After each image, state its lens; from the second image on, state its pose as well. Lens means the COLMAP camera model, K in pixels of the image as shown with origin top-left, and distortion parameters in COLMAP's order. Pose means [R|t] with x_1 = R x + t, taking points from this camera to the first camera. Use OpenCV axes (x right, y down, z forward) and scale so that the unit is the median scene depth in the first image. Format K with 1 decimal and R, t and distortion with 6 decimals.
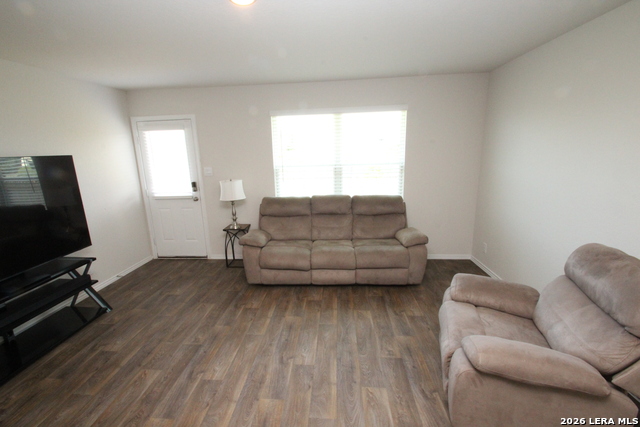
lens RADIAL K [[298.0, 0, 311.8], [0, 298.0, 216.8], [0, 0, 1]] dist [0.005485, -0.010230]
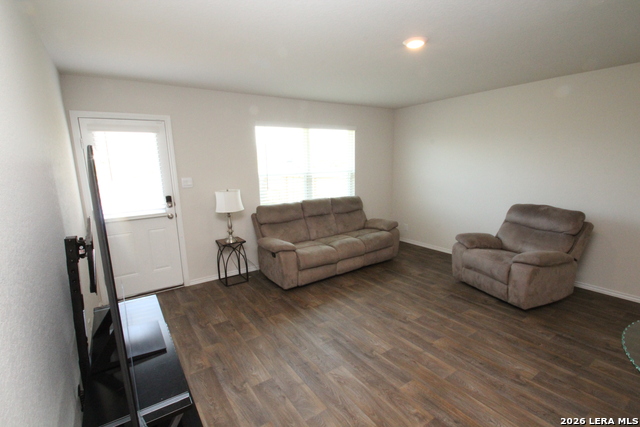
lens RADIAL K [[298.0, 0, 311.5], [0, 298.0, 218.2], [0, 0, 1]] dist [0.005485, -0.010230]
pose [[0.783102, -0.106040, 0.612785, -0.692679], [0.134347, 0.990934, -0.000211, -0.002171], [-0.607208, 0.082491, 0.790249, 0.124871]]
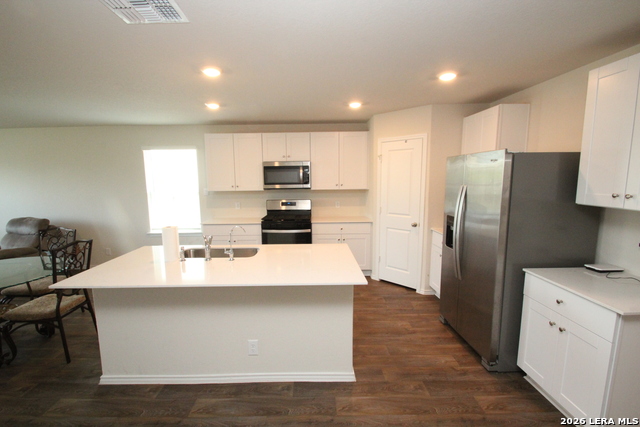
lens RADIAL K [[298.0, 0, 320.6], [0, 298.0, 220.9], [0, 0, 1]] dist [0.005485, -0.010230]
pose [[-0.097037, -0.112157, 0.988941, -0.945693], [0.229763, 0.964267, 0.131904, 0.189284], [-0.968397, 0.240022, -0.067799, -0.709674]]
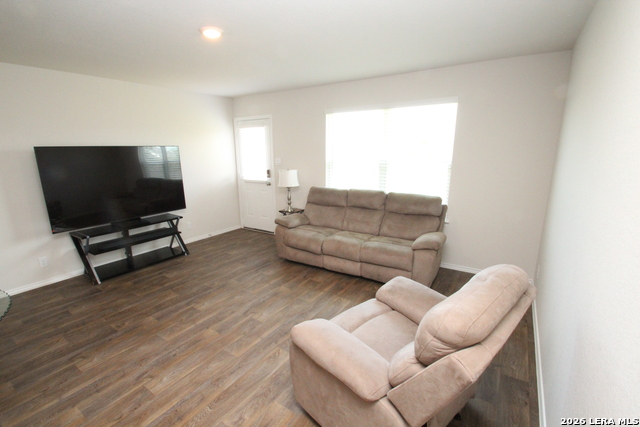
lens RADIAL K [[298.0, 0, 310.6], [0, 298.0, 216.0], [0, 0, 1]] dist [0.005485, -0.010230]
pose [[0.871531, 0.128270, -0.473265, 0.416516], [-0.120675, 0.991601, 0.046529, -0.007741], [0.475258, 0.016559, 0.879690, 0.009397]]
